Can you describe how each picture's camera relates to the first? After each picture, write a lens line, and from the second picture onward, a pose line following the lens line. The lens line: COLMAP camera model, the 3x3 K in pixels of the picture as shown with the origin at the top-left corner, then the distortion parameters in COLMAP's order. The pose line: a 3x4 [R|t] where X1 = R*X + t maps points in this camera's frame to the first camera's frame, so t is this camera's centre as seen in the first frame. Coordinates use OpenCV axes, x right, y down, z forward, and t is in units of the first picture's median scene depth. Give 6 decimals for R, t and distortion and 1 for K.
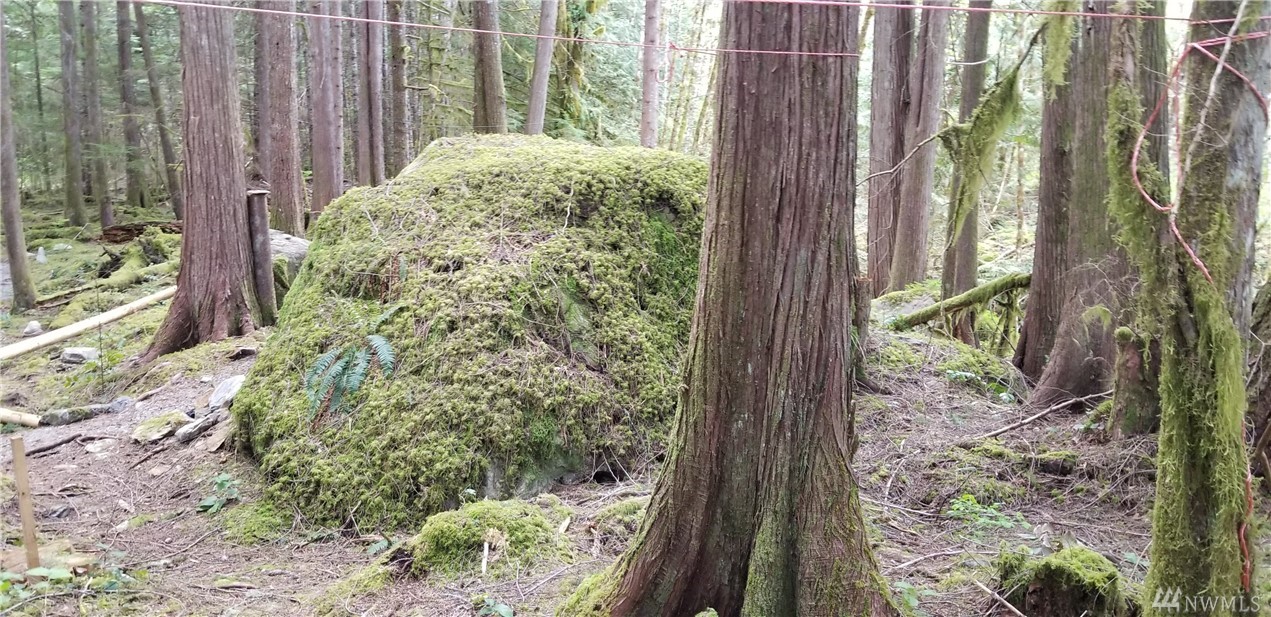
lens RADIAL K [[988.1, 0, 634.6], [0, 988.1, 278.2], [0, 0, 1]] dist [0.044367, -0.083367]
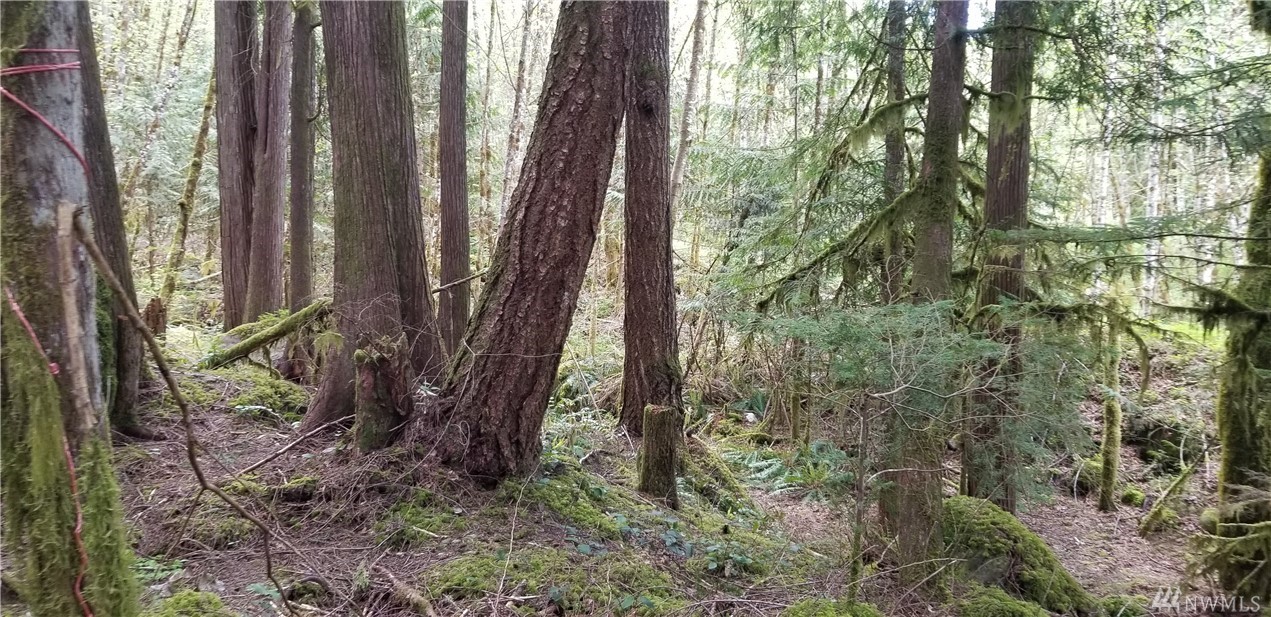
lens RADIAL K [[975.8, 0, 640.6], [0, 975.8, 285.6], [0, 0, 1]] dist [0.081110, -0.143754]
pose [[0.825675, -0.048562, 0.562052, 0.163670], [0.059256, 0.998242, -0.000801, -0.000157], [-0.561025, 0.033966, 0.827102, -0.029753]]
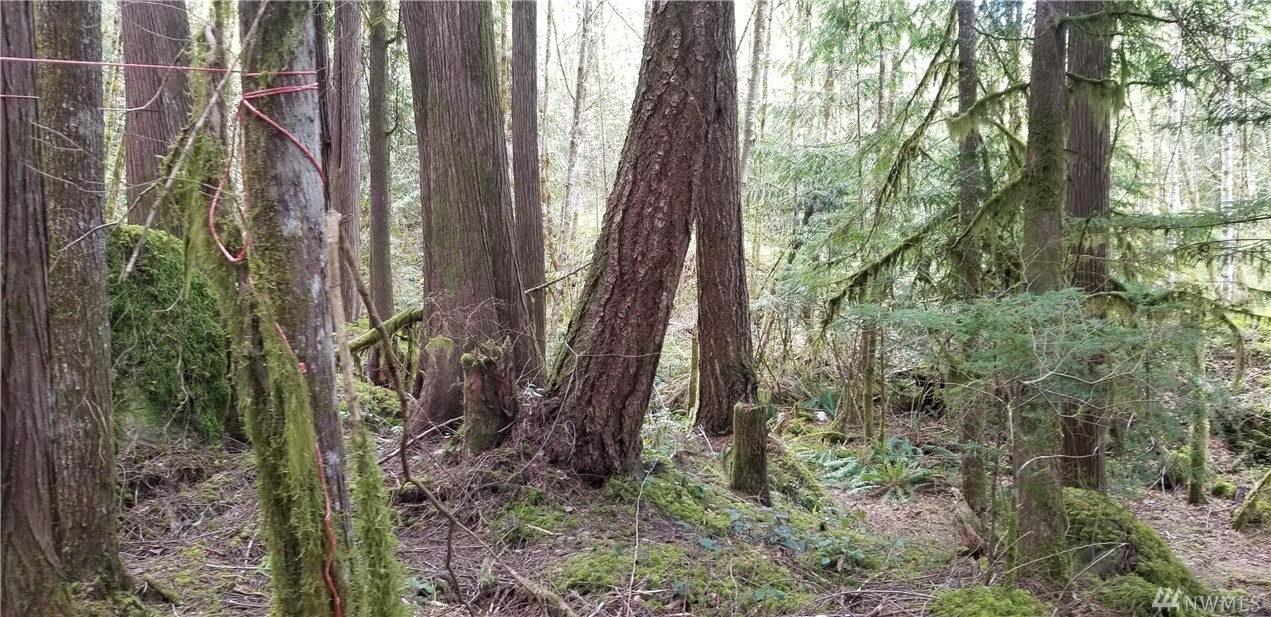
lens RADIAL K [[975.4, 0, 640.6], [0, 975.4, 275.0], [0, 0, 1]] dist [0.075818, -0.136596]
pose [[0.855311, -0.065101, 0.514008, 0.116900], [0.086578, 0.996084, -0.017910, -0.000595], [-0.510830, 0.059820, 0.857598, -0.016147]]
